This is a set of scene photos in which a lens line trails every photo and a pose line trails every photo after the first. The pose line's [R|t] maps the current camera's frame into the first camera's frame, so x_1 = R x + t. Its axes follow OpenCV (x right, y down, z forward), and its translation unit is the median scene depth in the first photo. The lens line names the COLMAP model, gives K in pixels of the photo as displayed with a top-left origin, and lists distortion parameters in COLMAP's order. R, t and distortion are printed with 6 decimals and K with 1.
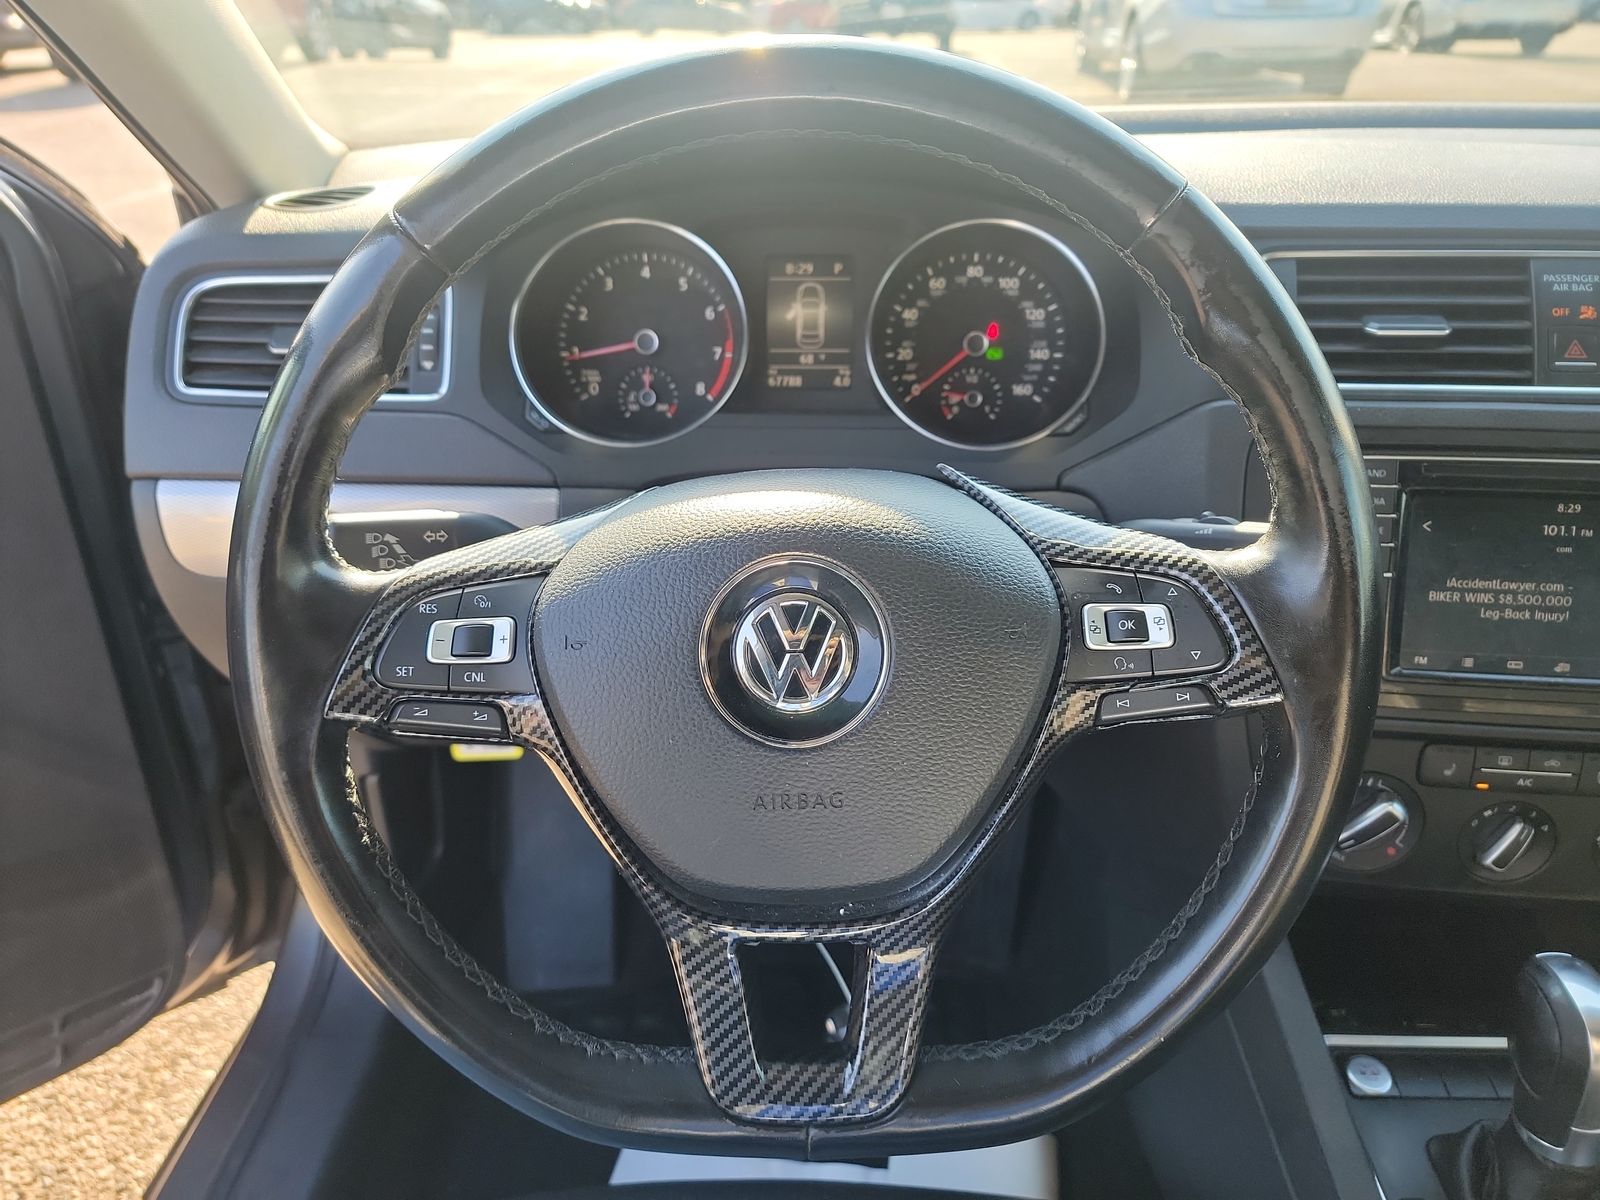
lens RADIAL K [[1120.6, 0, 785.9], [0, 1120.6, 590.5], [0, 0, 1]] dist [0.037297, -0.048894]
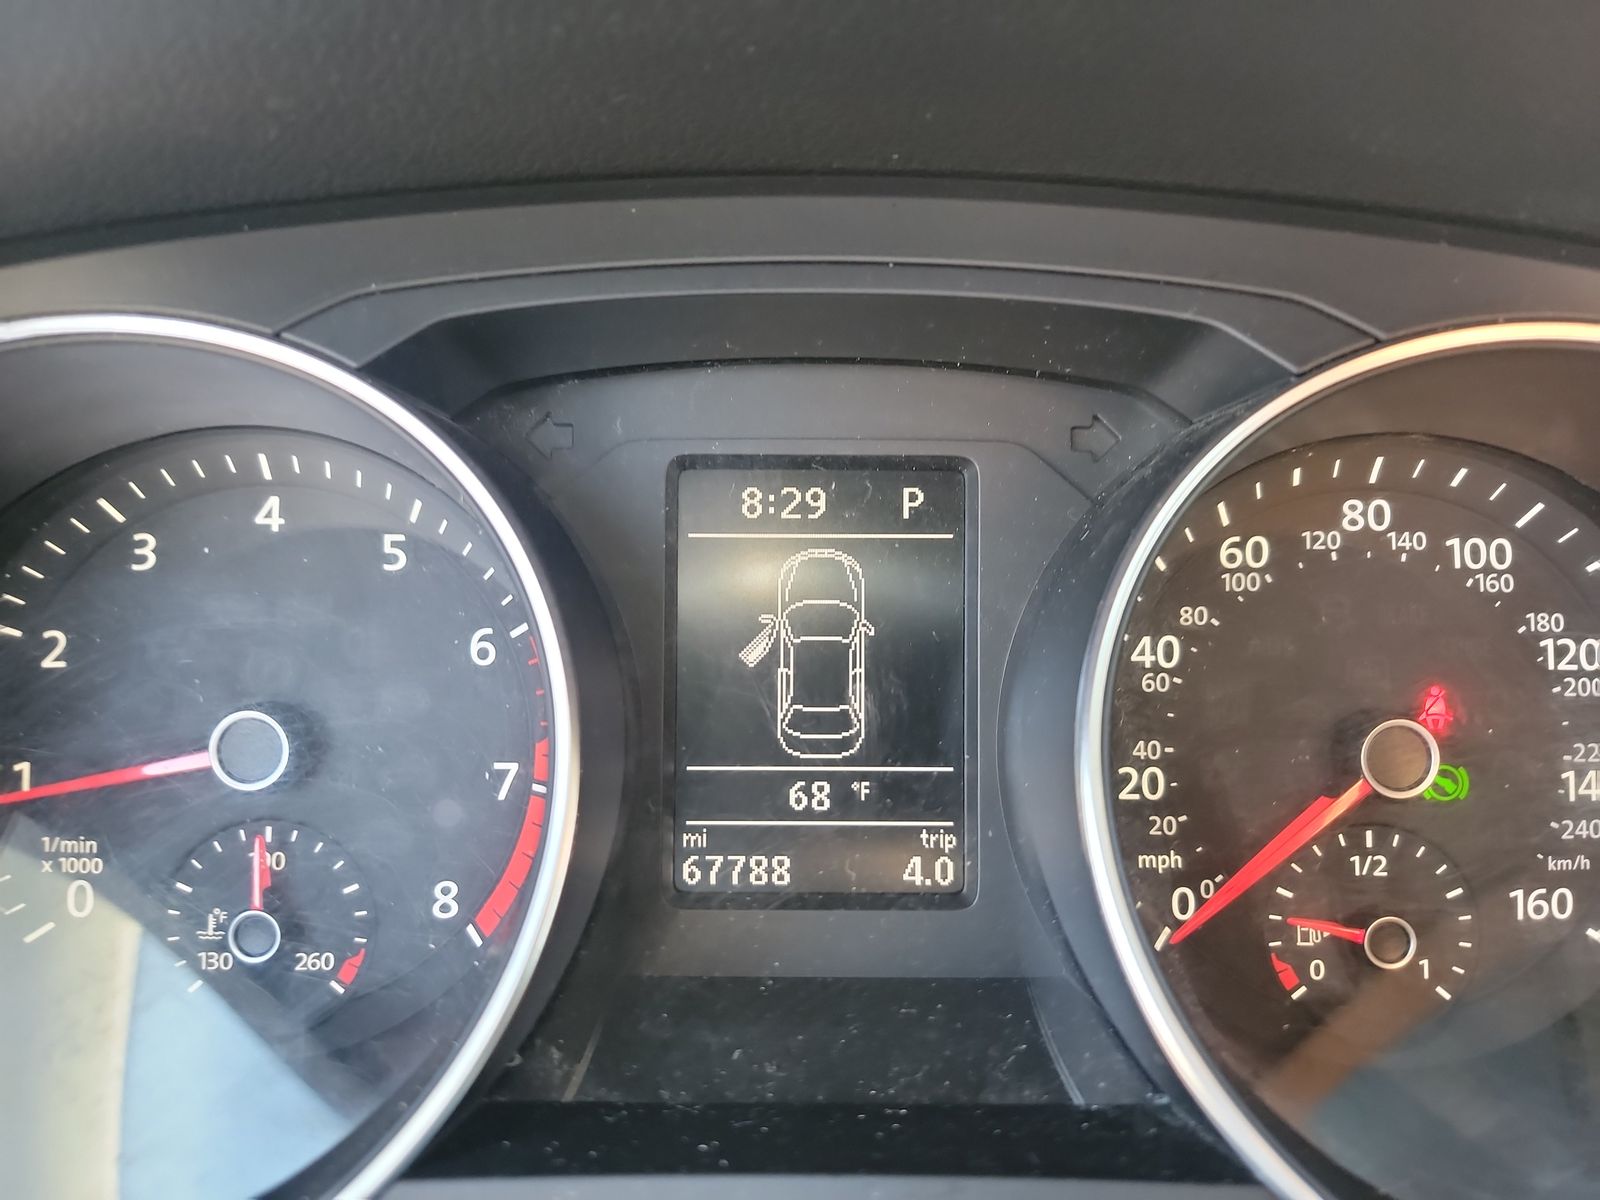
lens RADIAL K [[1120.6, 0, 791.1], [0, 1120.6, 595.4], [0, 0, 1]] dist [0.037297, -0.048894]
pose [[0.999689, 0.001135, 0.024896, 0.006781], [0.003095, 0.985576, -0.169206, -0.227108], [-0.024729, 0.169230, 0.985266, 0.760583]]
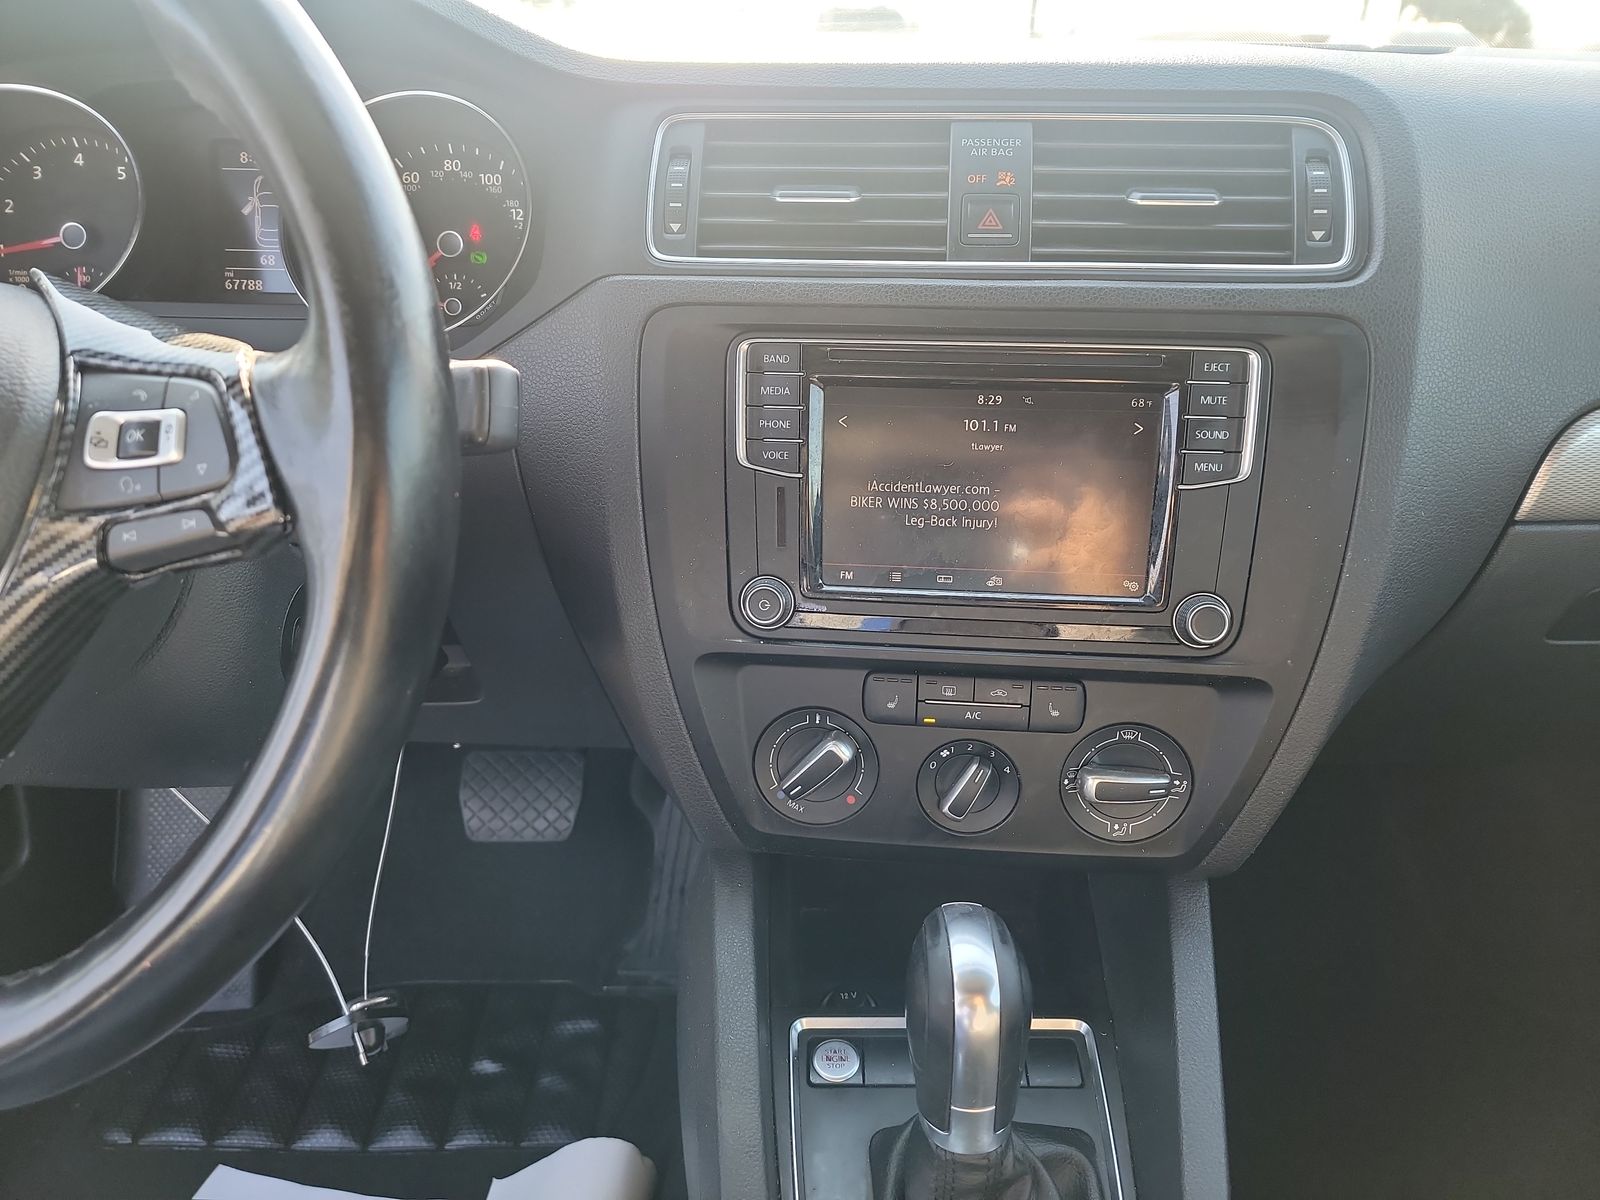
lens RADIAL K [[1120.6, 0, 815.8], [0, 1120.6, 605.6], [0, 0, 1]] dist [0.037297, -0.048894]
pose [[0.998756, 0.004854, 0.049635, 0.442893], [-0.002935, 0.999248, -0.038665, 0.107153], [-0.049785, 0.038472, 0.998019, 0.111088]]
